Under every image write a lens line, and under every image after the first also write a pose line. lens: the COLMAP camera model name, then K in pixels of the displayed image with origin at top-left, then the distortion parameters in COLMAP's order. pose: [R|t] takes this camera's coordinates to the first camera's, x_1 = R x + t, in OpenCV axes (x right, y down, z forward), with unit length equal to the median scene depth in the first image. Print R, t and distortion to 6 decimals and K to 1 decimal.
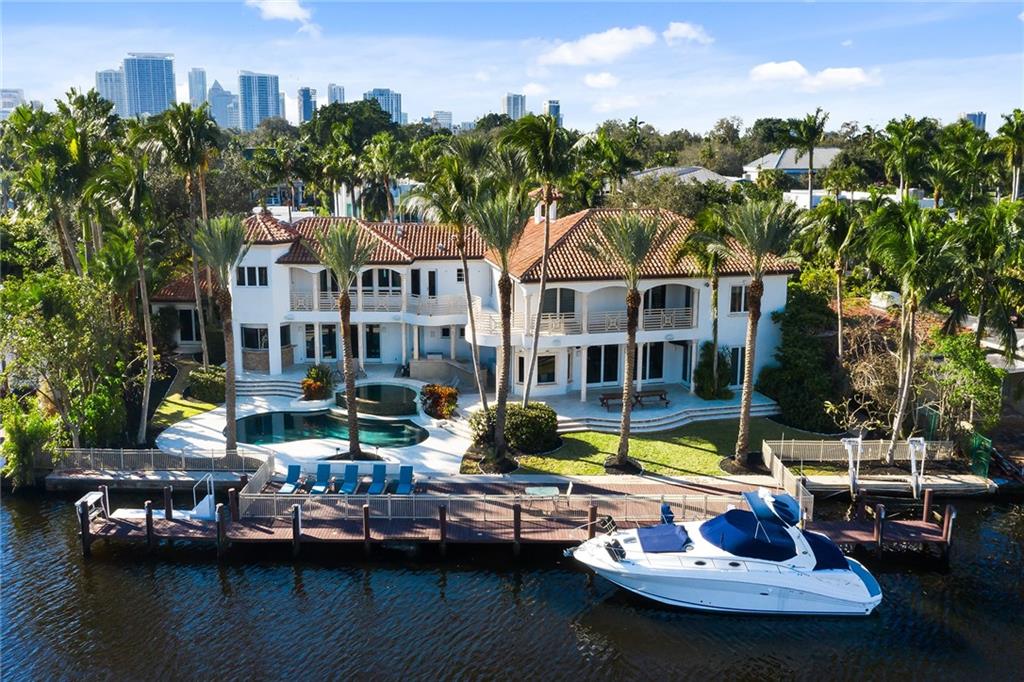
lens RADIAL K [[837.6, 0, 510.8], [0, 837.6, 279.4], [0, 0, 1]] dist [-0.000632, 0.003516]
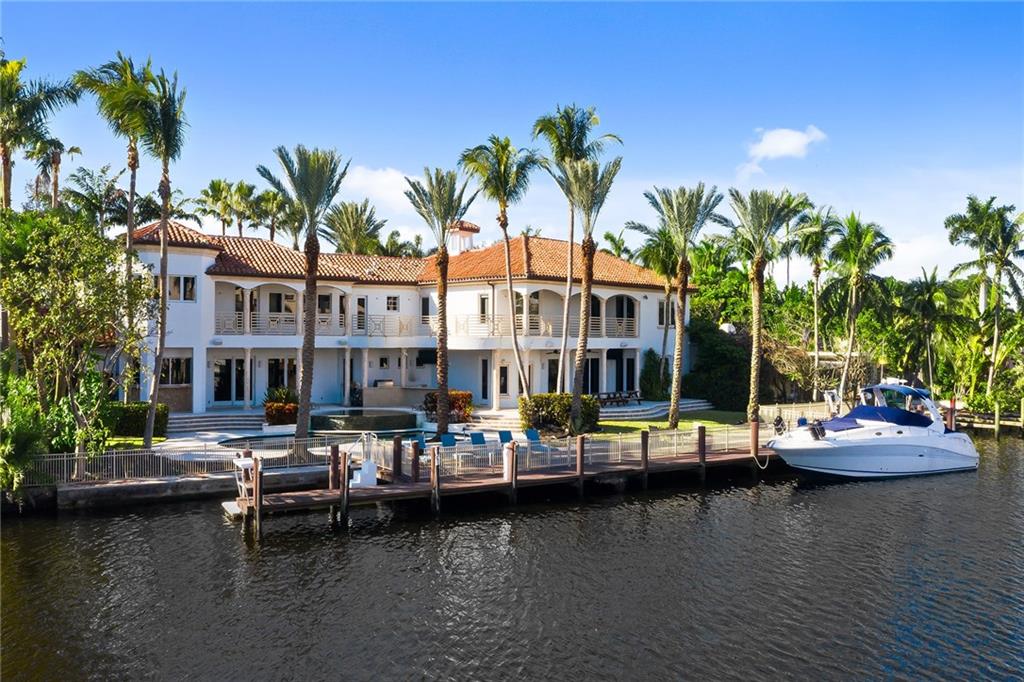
lens RADIAL K [[829.6, 0, 512.0], [0, 829.6, 341.0], [0, 0, 1]] dist [-0.030185, -0.000740]
pose [[0.845610, -0.001304, 0.533800, -0.488528], [0.091113, 0.985675, -0.141928, 0.200181], [-0.525968, 0.168652, 0.833615, 0.195493]]
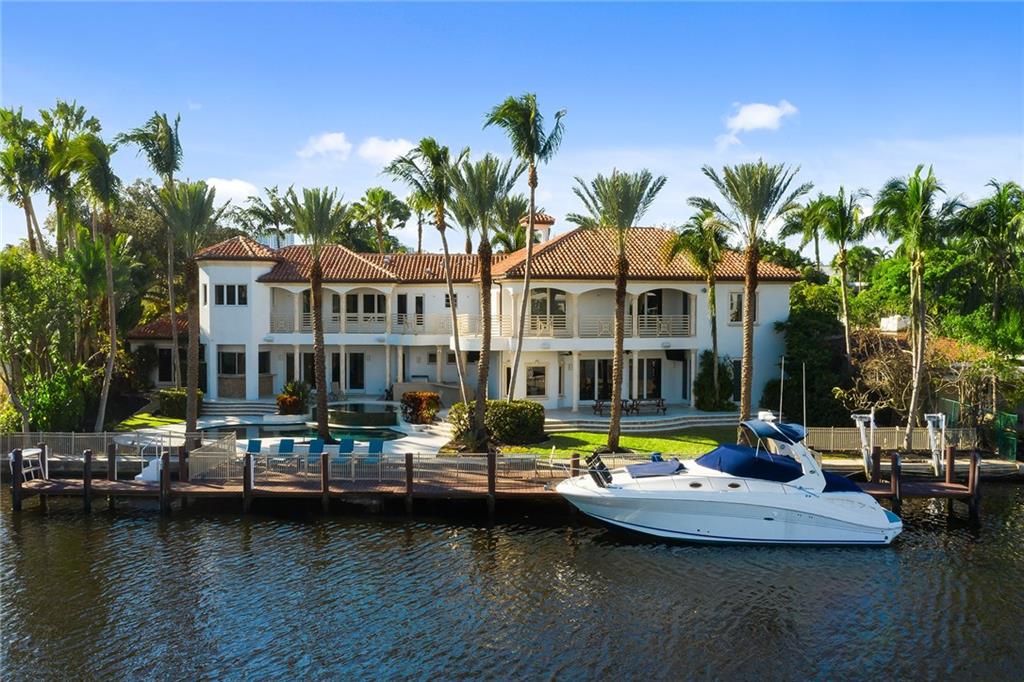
lens RADIAL K [[834.3, 0, 512.0], [0, 834.3, 341.0], [0, 0, 1]] dist [-0.001464, -0.001871]
pose [[0.999888, -0.001984, -0.014826, 0.029650], [0.000074, 0.991815, -0.127682, 0.183141], [0.014958, 0.127666, 0.991704, 0.065486]]
